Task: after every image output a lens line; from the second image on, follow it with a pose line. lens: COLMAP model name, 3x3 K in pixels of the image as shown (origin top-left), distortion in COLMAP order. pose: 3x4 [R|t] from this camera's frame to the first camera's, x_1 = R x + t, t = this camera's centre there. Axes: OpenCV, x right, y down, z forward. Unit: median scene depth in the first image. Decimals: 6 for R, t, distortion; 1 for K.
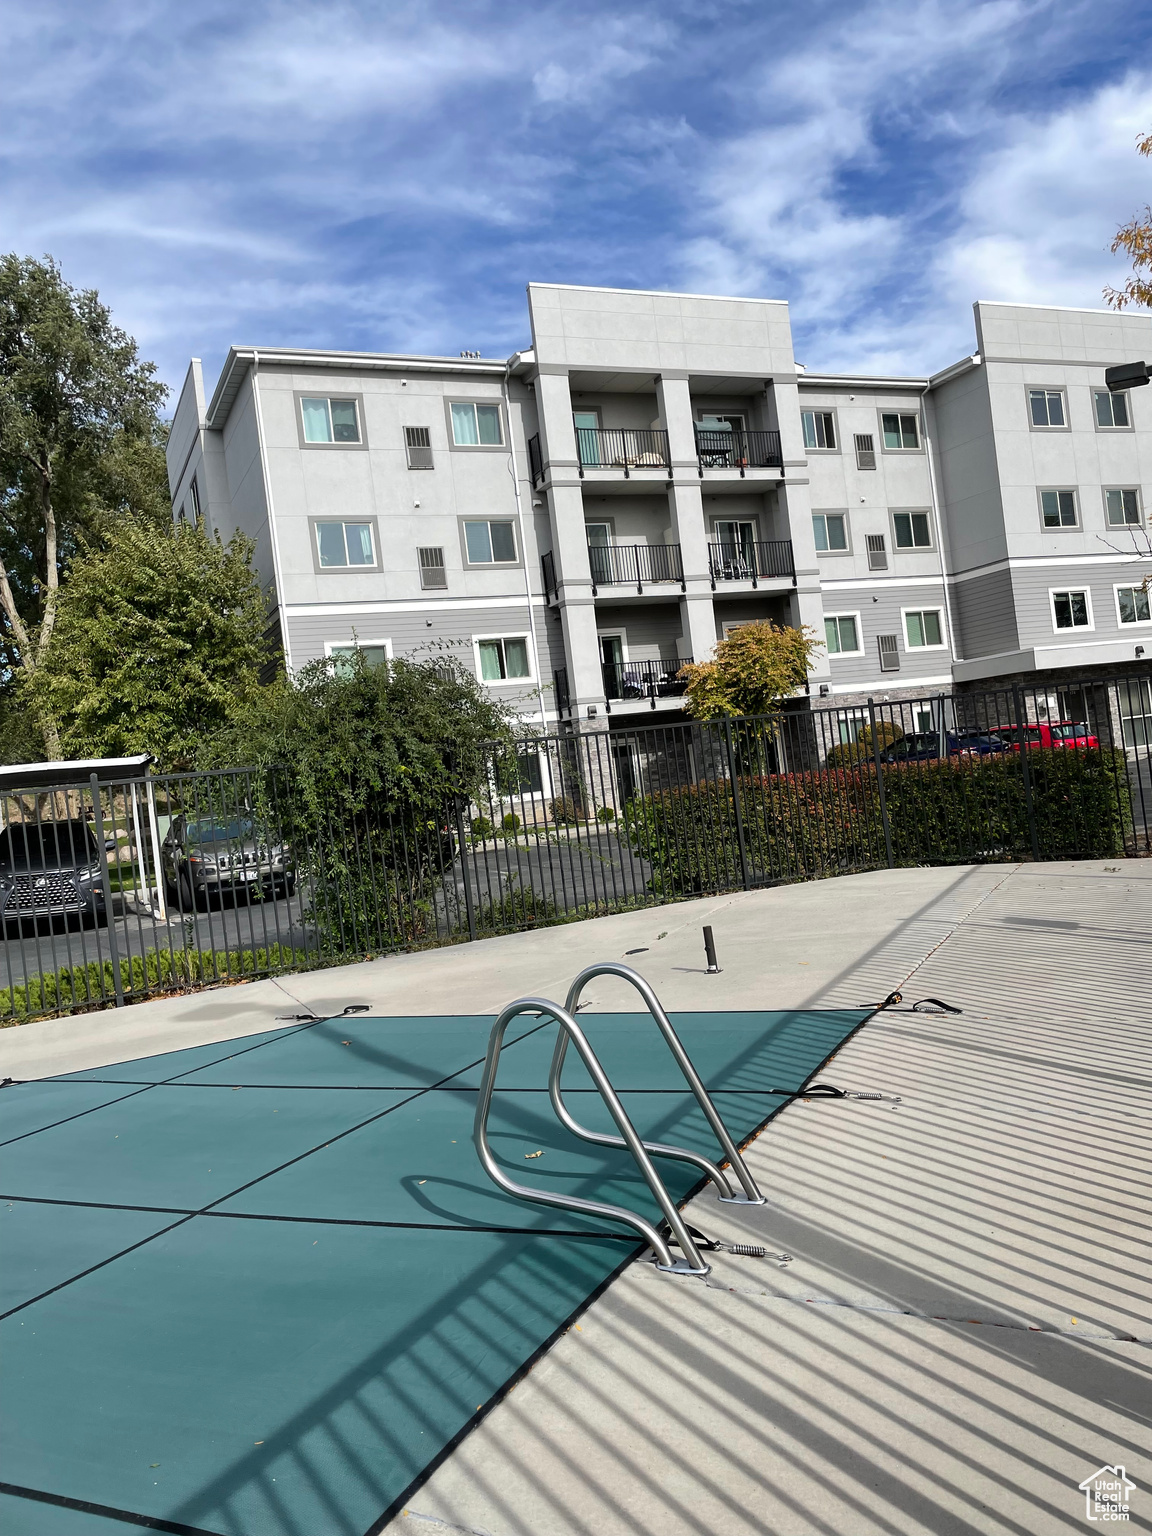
lens RADIAL K [[1170.4, 0, 573.5], [0, 1170.4, 763.3], [0, 0, 1]] dist [0.077112, -0.098992]
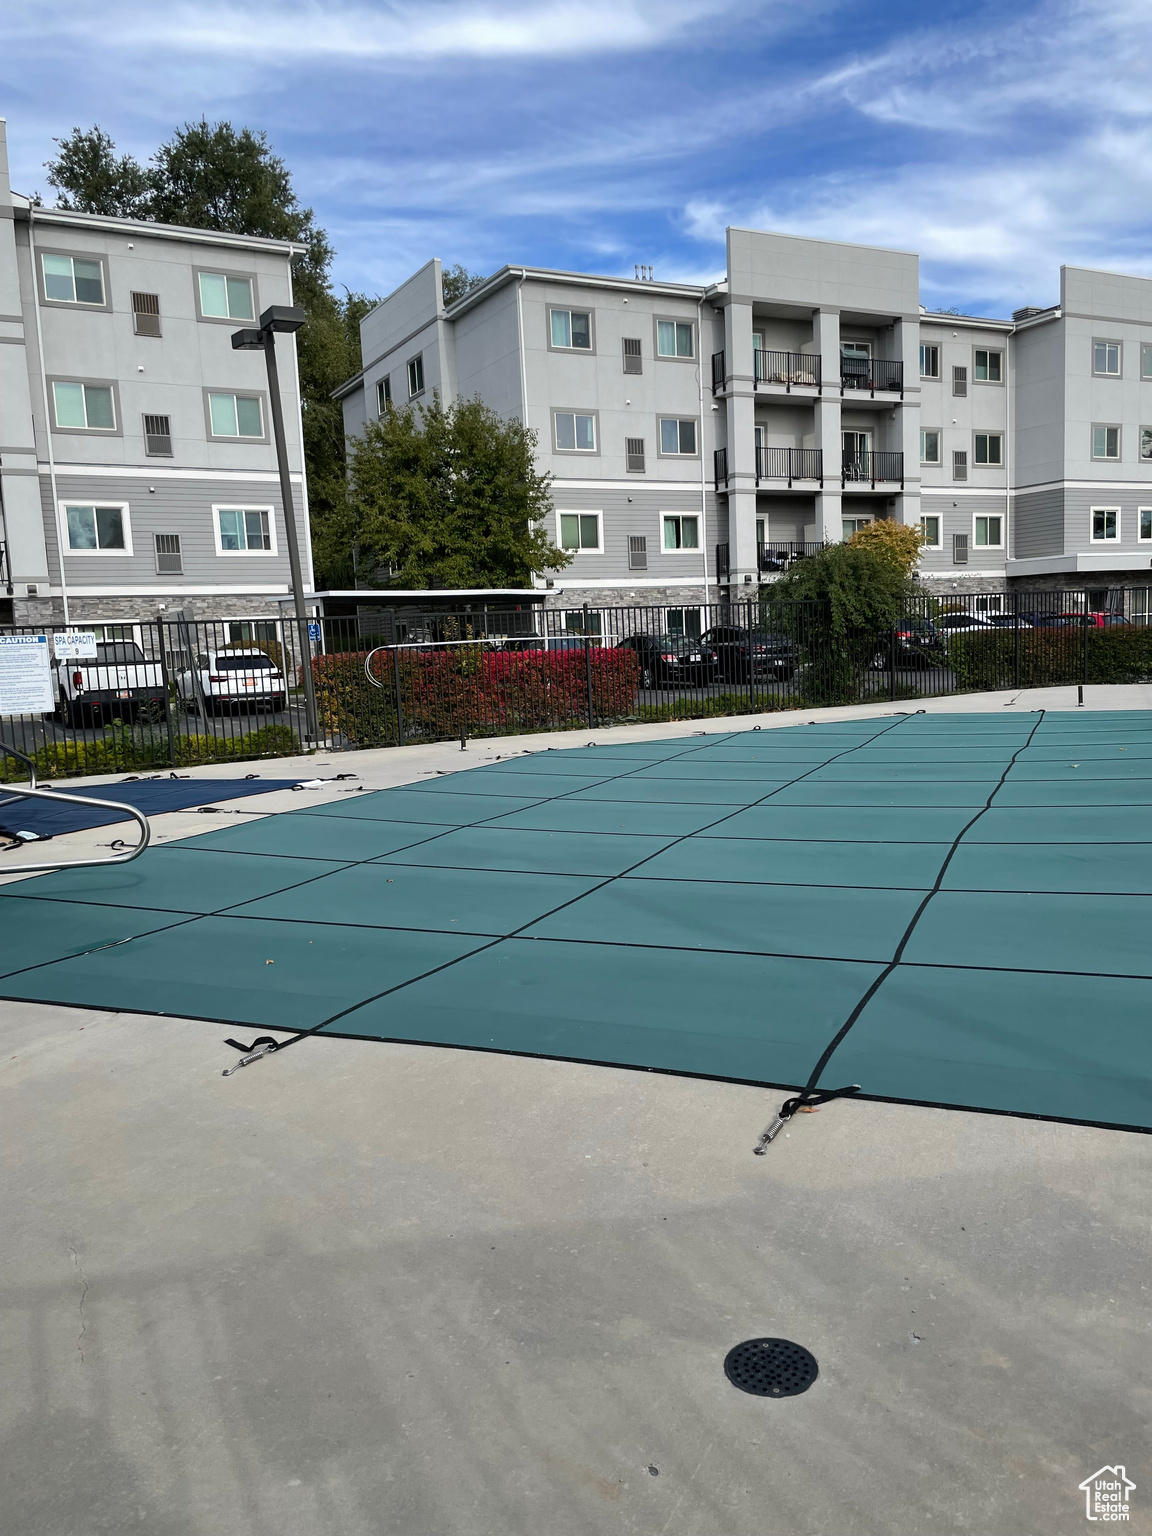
lens RADIAL K [[1170.4, 0, 577.8], [0, 1170.4, 770.4], [0, 0, 1]] dist [0.077112, -0.098992]
pose [[0.995500, 0.063127, 0.070672, -0.233561], [-0.070947, 0.990915, 0.114254, 0.027577], [-0.062817, -0.118754, 0.990935, -0.272352]]
